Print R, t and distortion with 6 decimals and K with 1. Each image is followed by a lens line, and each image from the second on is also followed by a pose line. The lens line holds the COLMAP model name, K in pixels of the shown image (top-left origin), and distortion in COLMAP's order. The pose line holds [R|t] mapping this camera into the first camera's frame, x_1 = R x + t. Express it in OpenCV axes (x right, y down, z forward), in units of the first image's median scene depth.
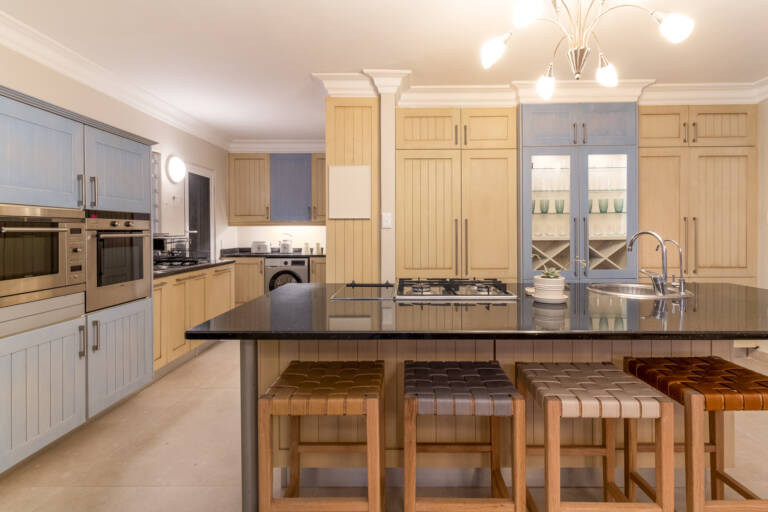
lens RADIAL K [[404.6, 0, 399.0], [0, 404.6, 231.3], [0, 0, 1]] dist [0.002798, 0.000153]
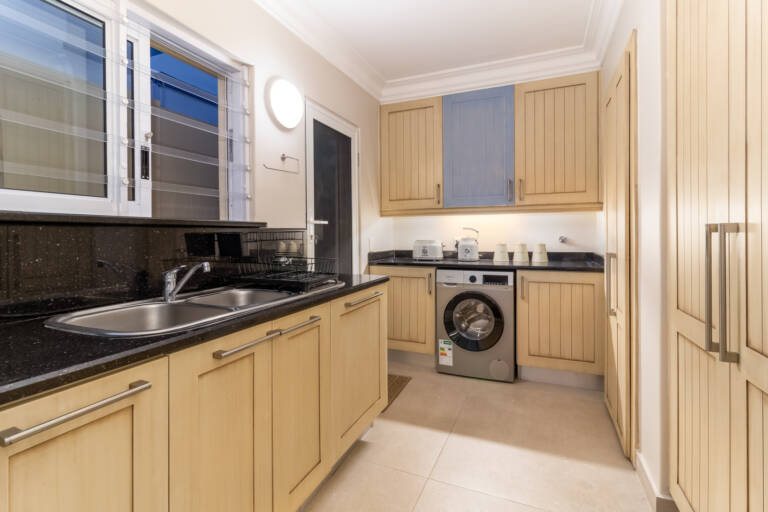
lens RADIAL K [[363.8, 0, 386.1], [0, 363.8, 236.5], [0, 0, 1]] dist [-0.000185, 0.000505]
pose [[0.922083, -0.001545, -0.386989, -0.294846], [0.003153, 0.999989, 0.003519, 0.025750], [0.386979, -0.004465, 0.922078, 0.735074]]
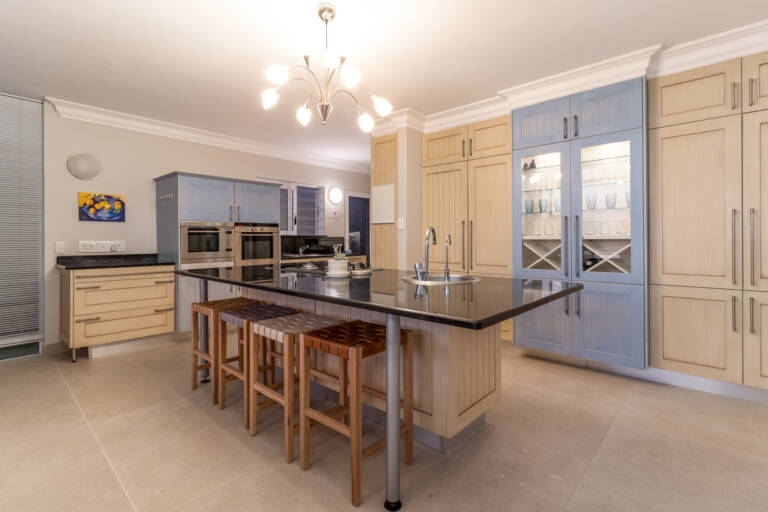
lens RADIAL K [[363.8, 0, 386.1], [0, 363.8, 236.5], [0, 0, 1]] dist [-0.000185, 0.000505]
pose [[0.745476, -0.002556, -0.666527, 0.670973], [0.001862, 0.999997, -0.001752, 0.015342], [0.666529, 0.000065, 0.745479, 0.072766]]
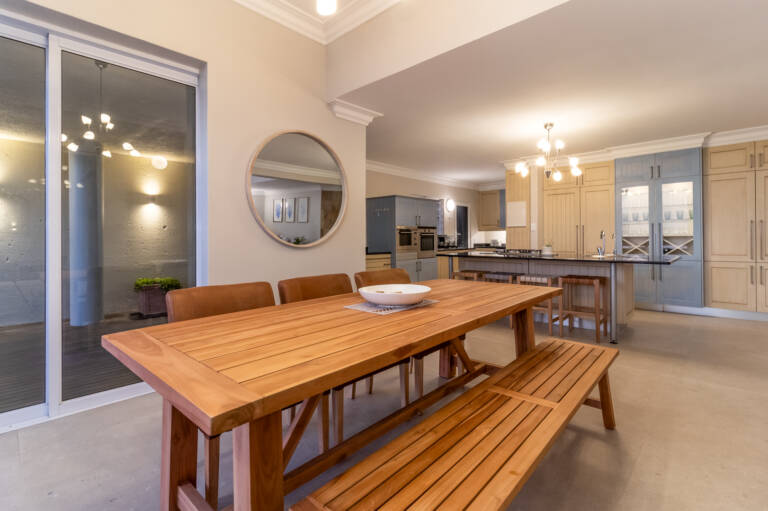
lens RADIAL K [[372.9, 0, 383.3], [0, 372.9, 235.8], [0, 0, 1]] dist [0.001068, 0.001354]
pose [[0.734989, -0.006164, -0.678051, 0.641817], [0.003336, 0.999979, -0.005474, 0.023213], [0.678071, 0.001762, 0.734994, -0.845557]]
